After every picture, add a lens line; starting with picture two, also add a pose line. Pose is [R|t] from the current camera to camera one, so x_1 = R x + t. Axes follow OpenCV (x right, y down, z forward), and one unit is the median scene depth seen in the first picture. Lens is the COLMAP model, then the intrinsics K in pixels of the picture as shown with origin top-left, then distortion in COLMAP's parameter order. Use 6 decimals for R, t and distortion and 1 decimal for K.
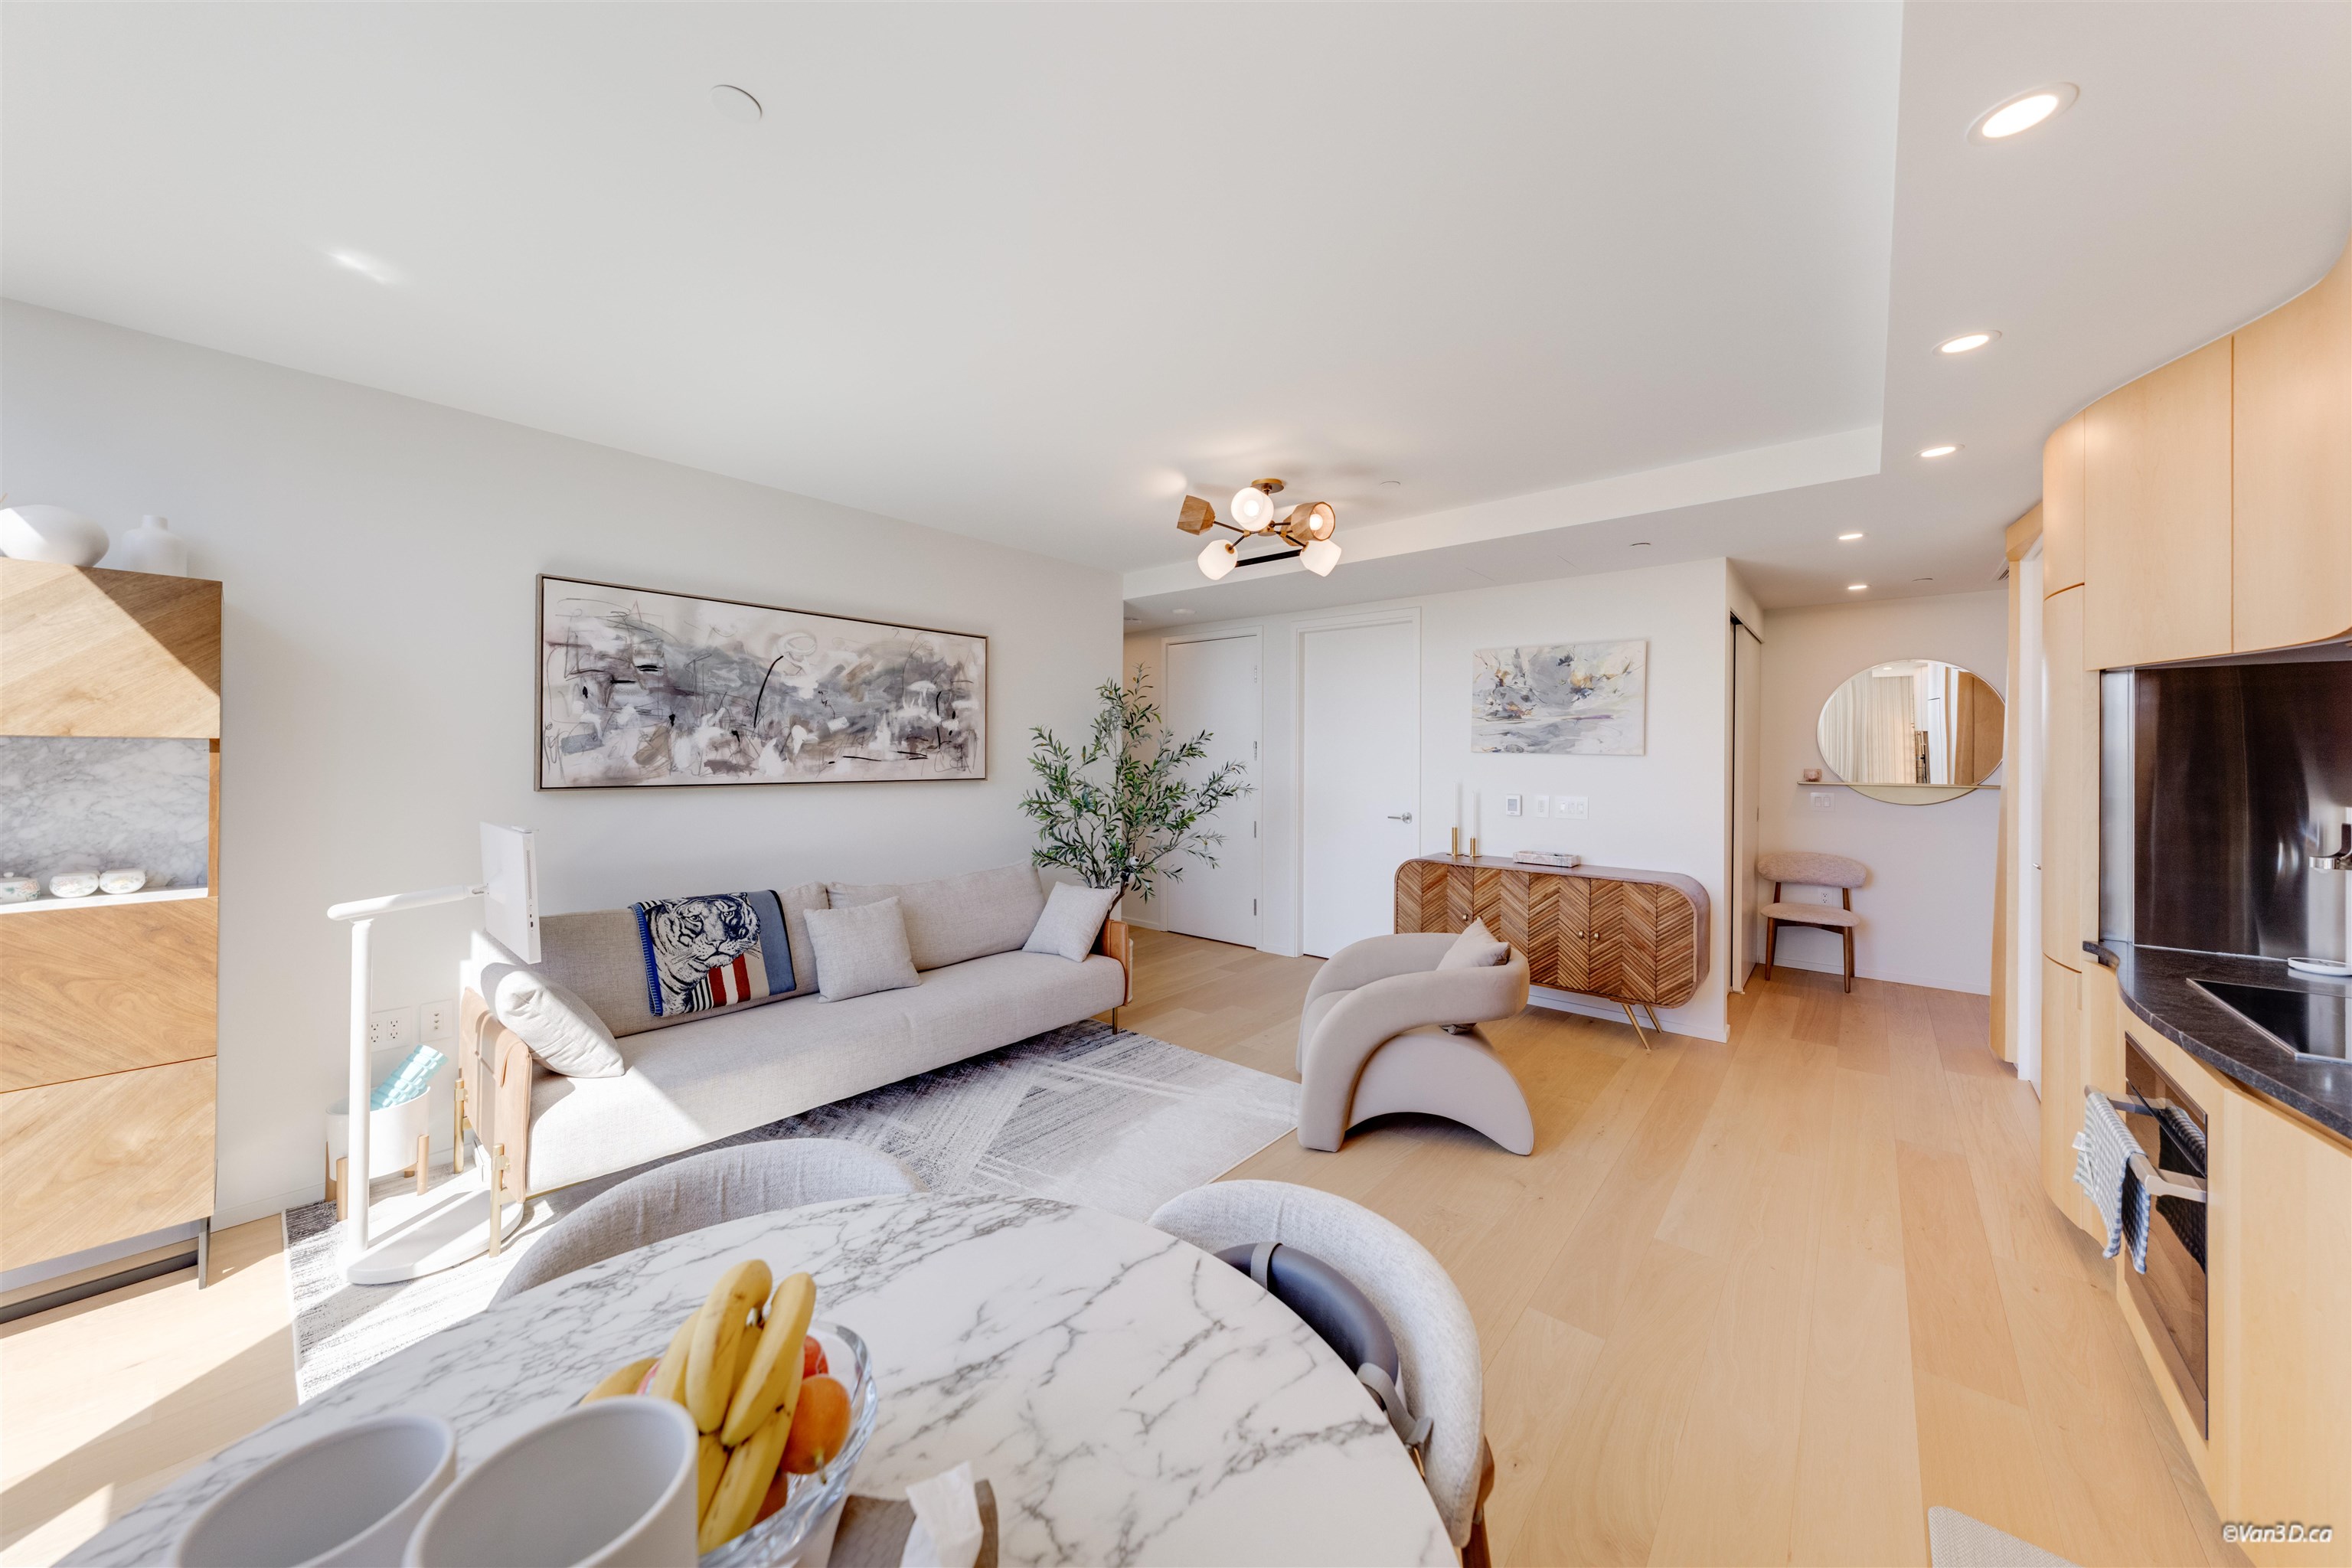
lens RADIAL K [[803.3, 0, 1185.0], [0, 803.3, 747.4], [0, 0, 1]] dist [-0.007601, 0.000958]
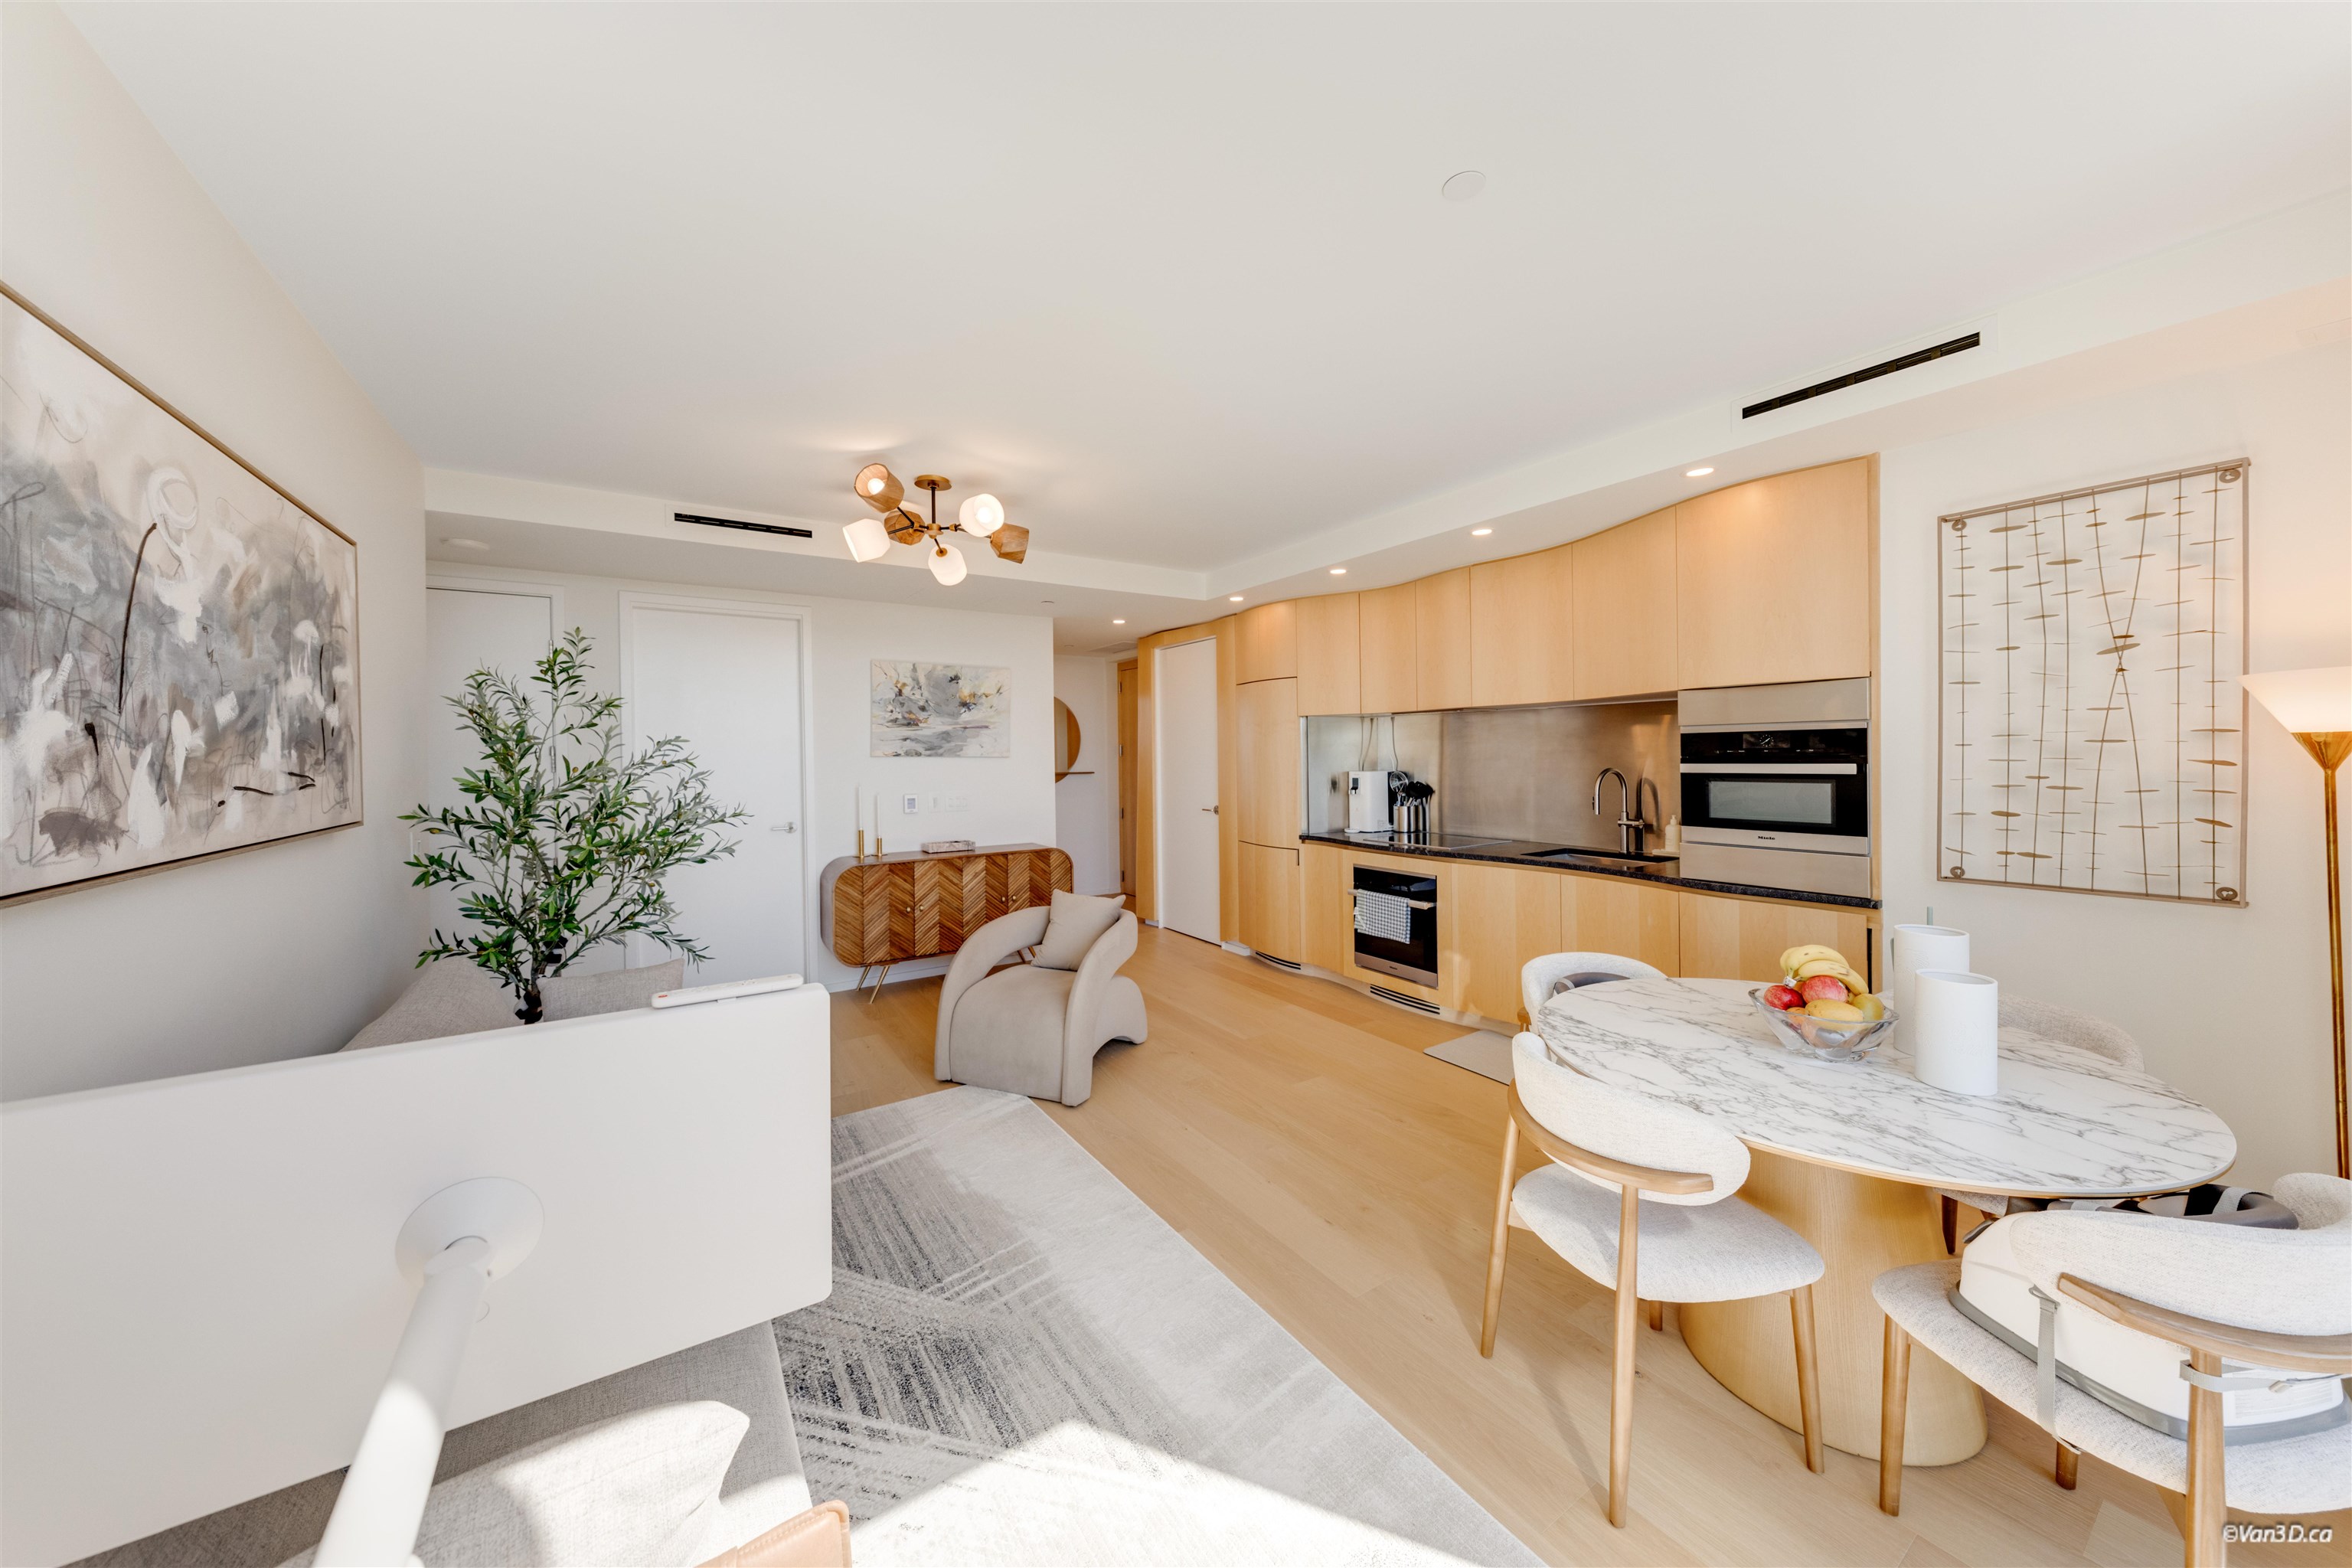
lens RADIAL K [[803.3, 0, 1173.3], [0, 803.3, 752.3], [0, 0, 1]] dist [-0.007601, 0.000958]
pose [[0.285774, -0.010036, 0.958244, -0.714084], [0.007667, 0.999937, 0.008186, -0.006913], [-0.958266, 0.005007, 0.285833, 0.435819]]
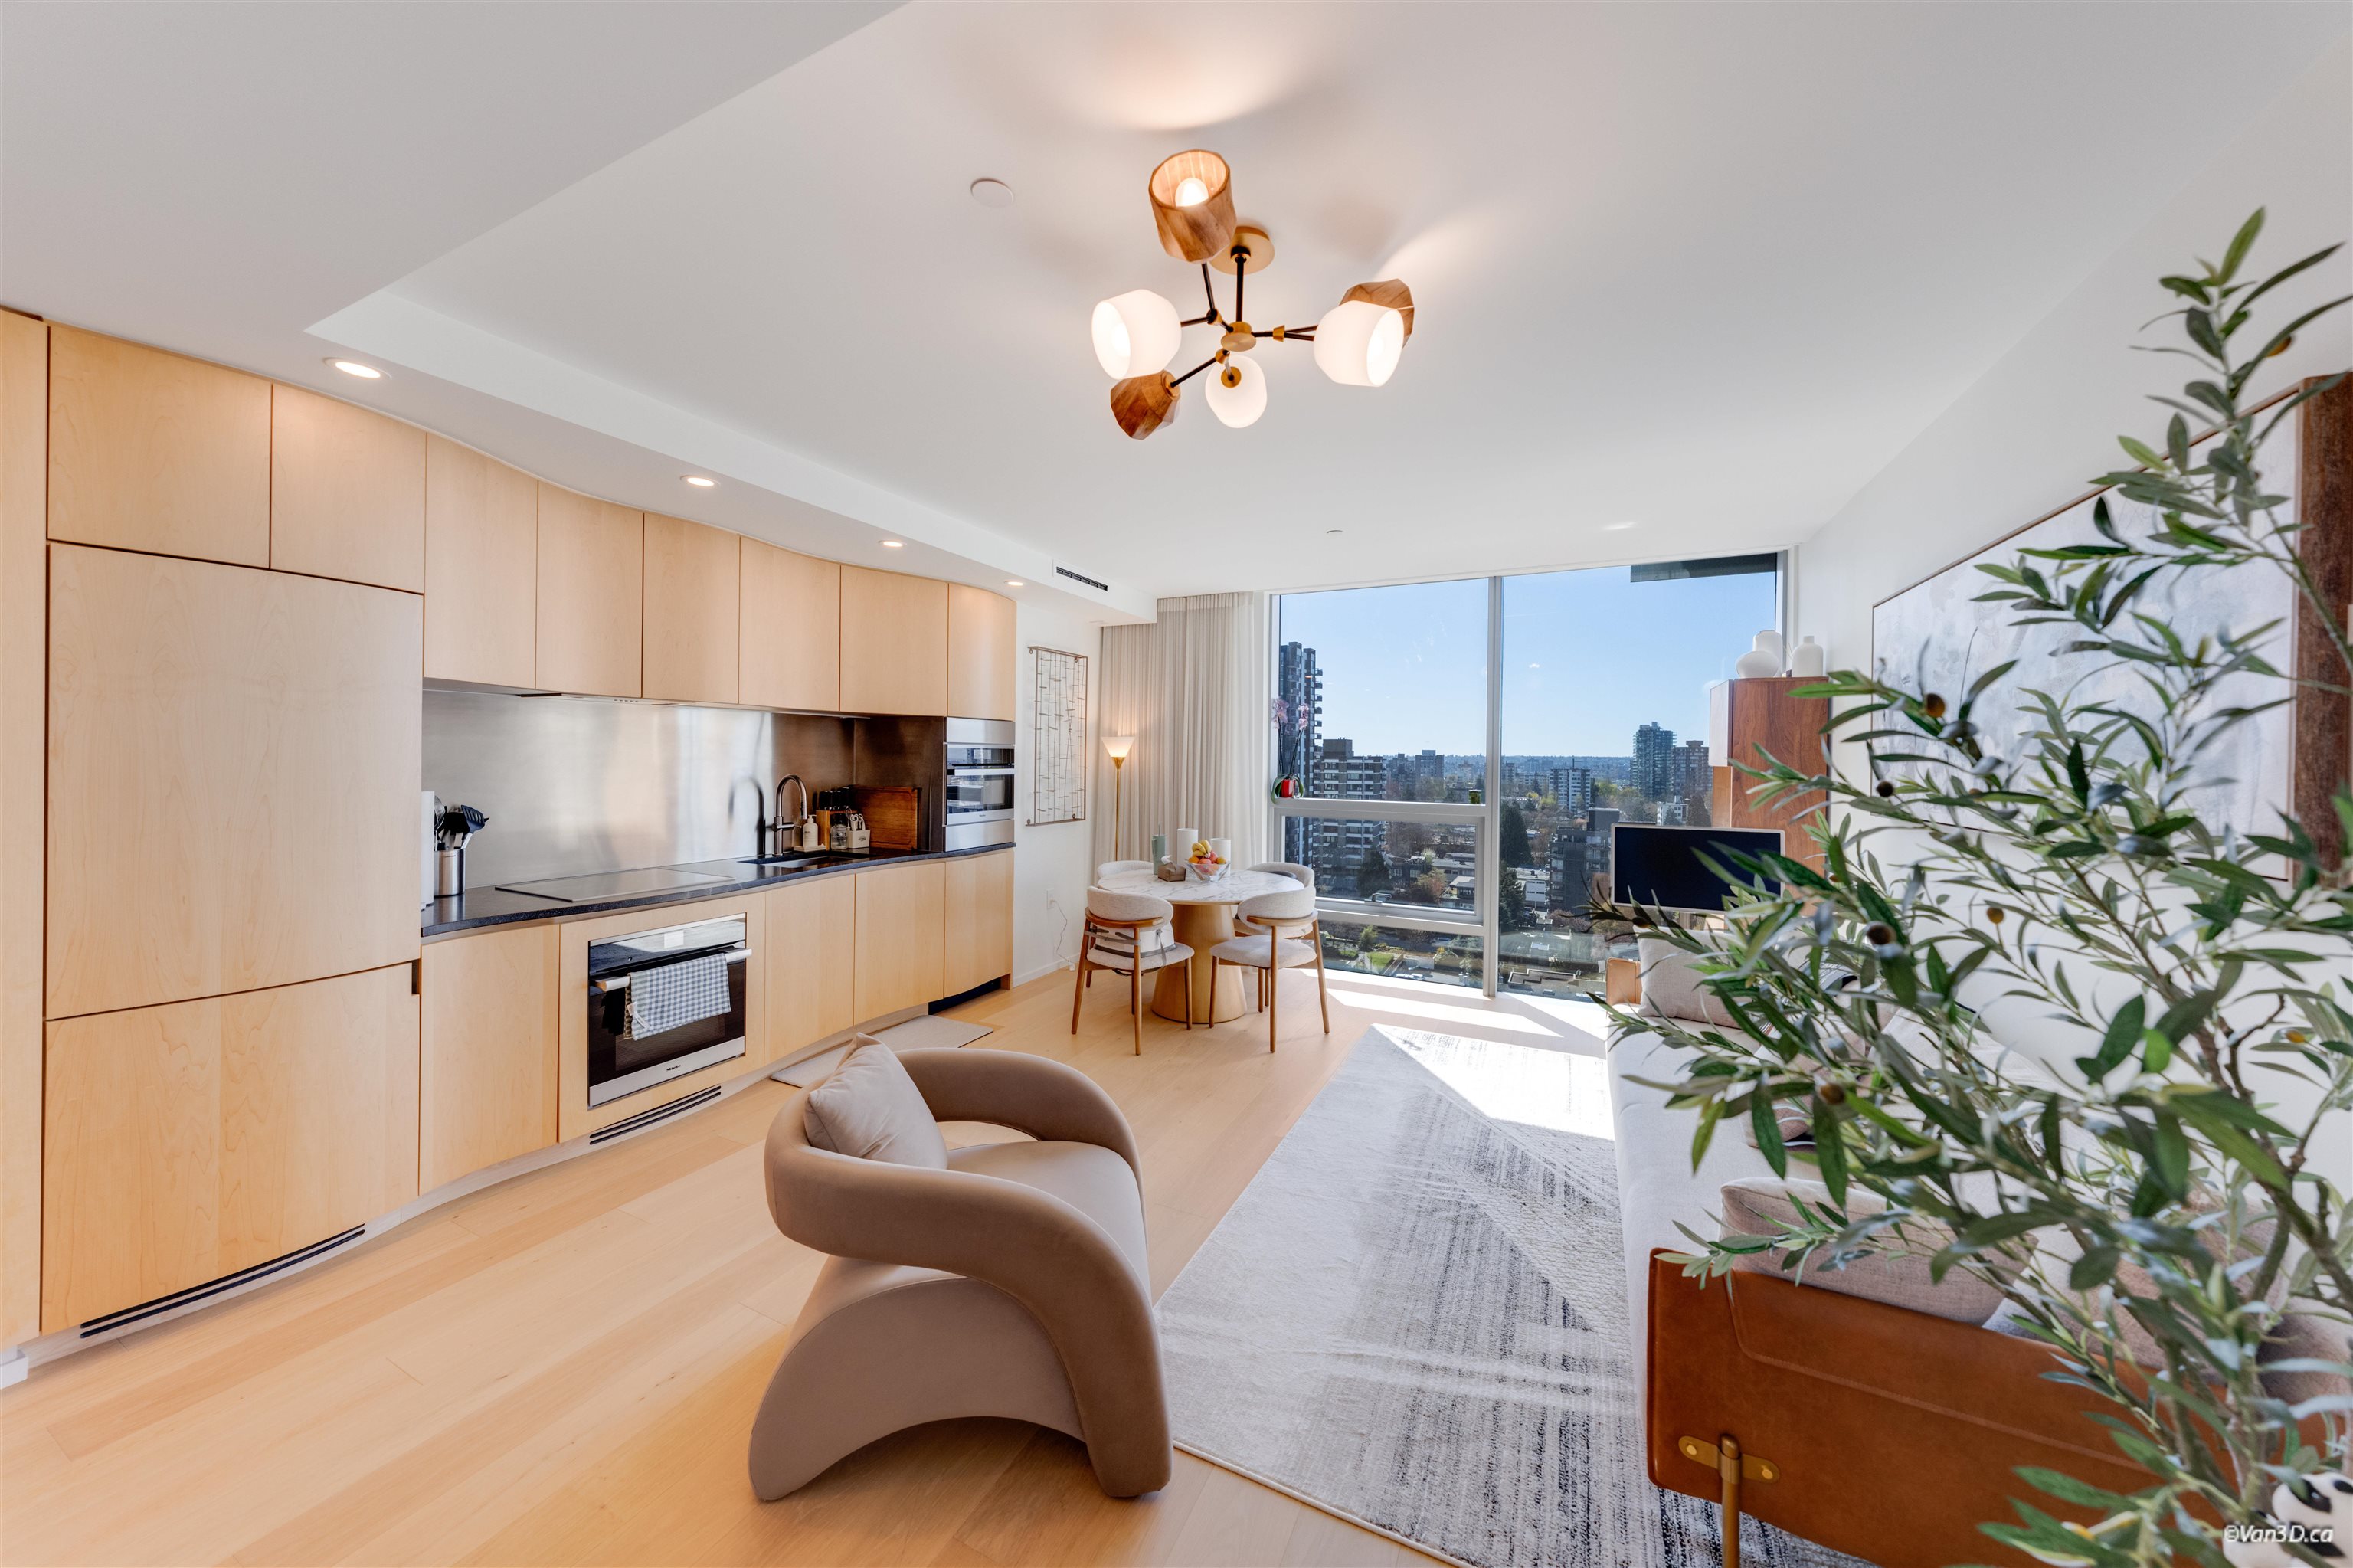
lens RADIAL K [[797.9, 0, 1185.3], [0, 797.9, 753.9], [0, 0, 1]] dist [0.001219, -0.000082]
pose [[-0.967640, -0.020642, -0.251487, 0.252436], [-0.017075, 0.999720, -0.016359, 0.005927], [0.251755, -0.011536, -0.967722, 1.433574]]
